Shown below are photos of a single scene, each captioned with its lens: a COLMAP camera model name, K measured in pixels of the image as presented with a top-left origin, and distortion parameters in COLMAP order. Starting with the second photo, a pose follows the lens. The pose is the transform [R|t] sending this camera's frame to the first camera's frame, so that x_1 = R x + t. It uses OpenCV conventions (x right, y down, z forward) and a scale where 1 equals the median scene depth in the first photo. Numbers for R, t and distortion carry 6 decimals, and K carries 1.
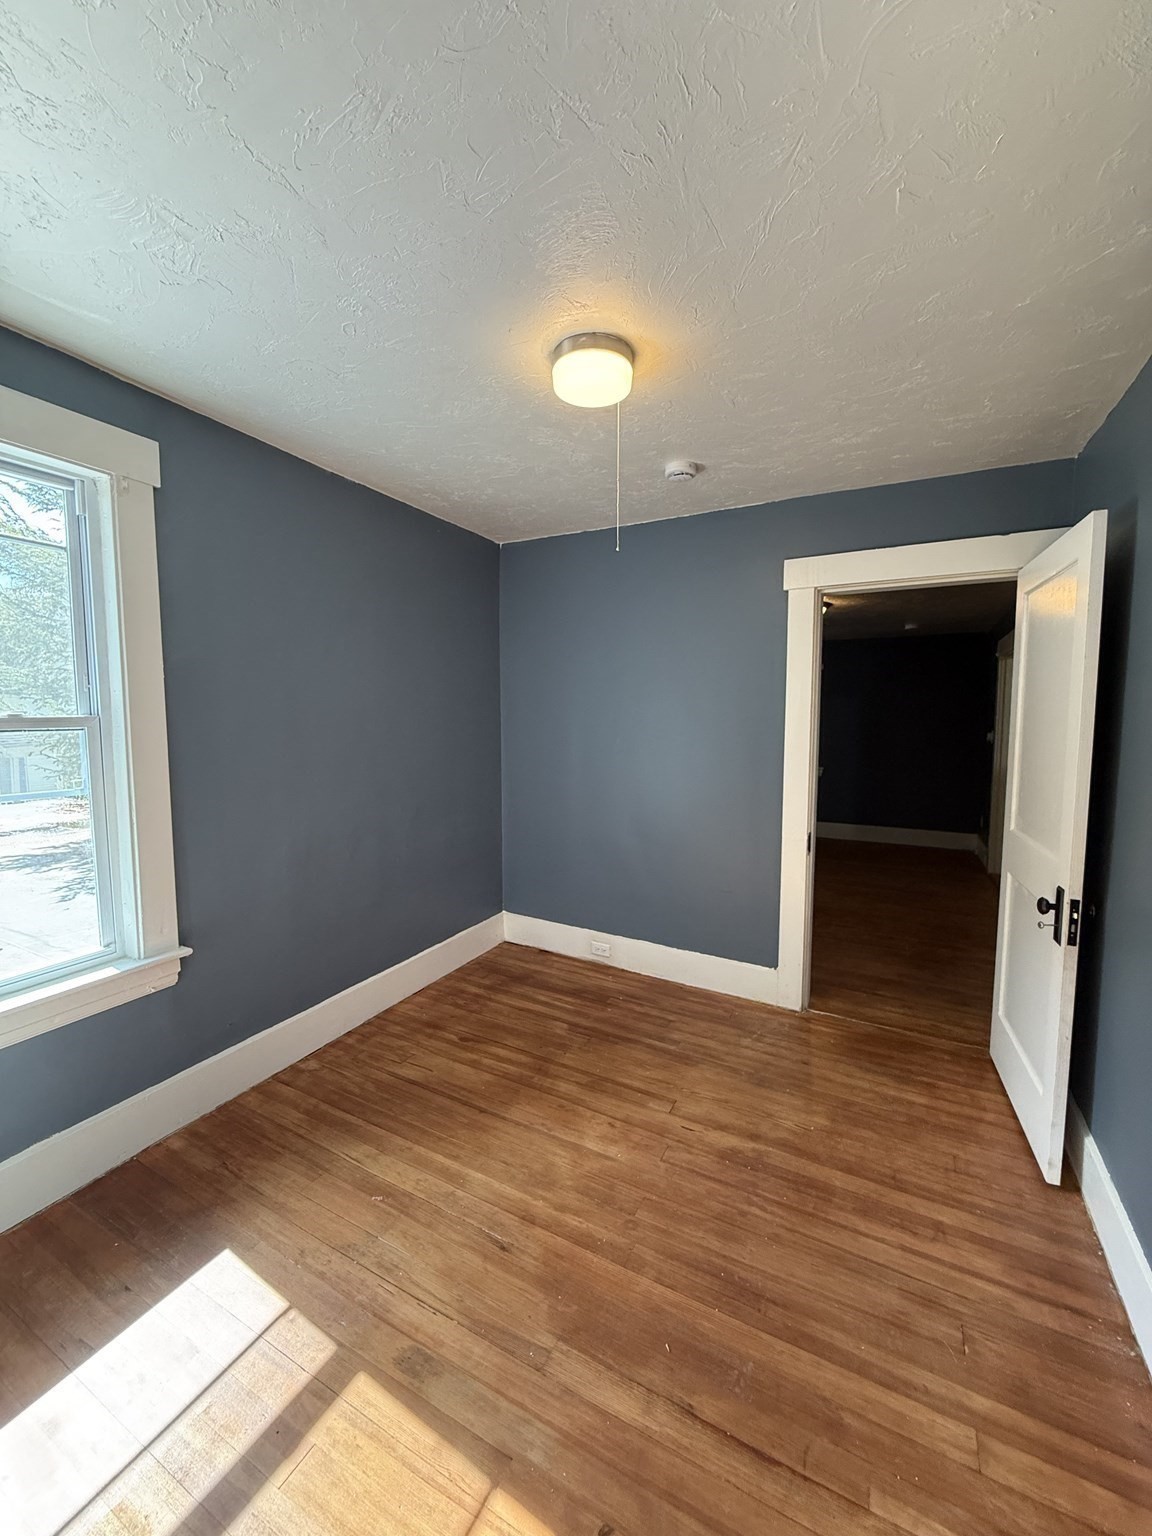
lens RADIAL K [[603.3, 0, 578.6], [0, 603.3, 763.7], [0, 0, 1]] dist [0.000726, -0.000308]
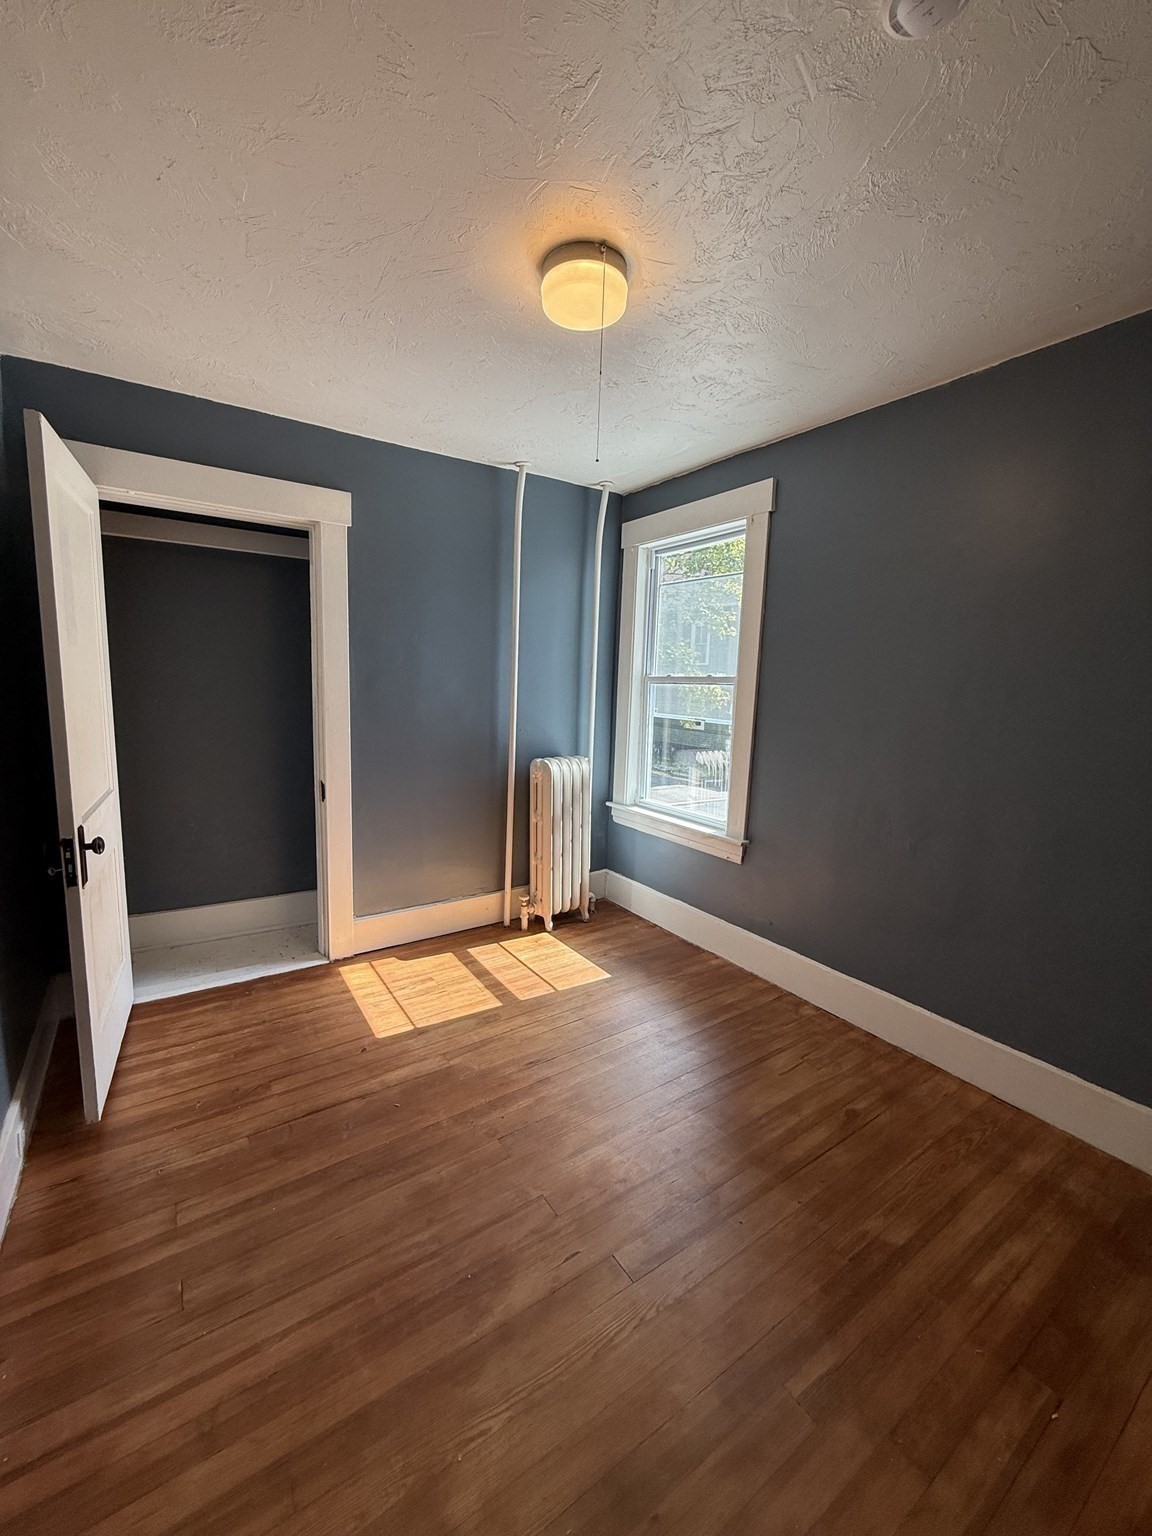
lens RADIAL K [[603.3, 0, 576.7], [0, 603.3, 767.2], [0, 0, 1]] dist [0.000726, -0.000308]
pose [[-0.459816, 0.108973, -0.881302, 0.879756], [-0.103210, 0.979158, 0.174922, -0.085231], [0.881996, 0.171391, -0.438986, 1.461269]]
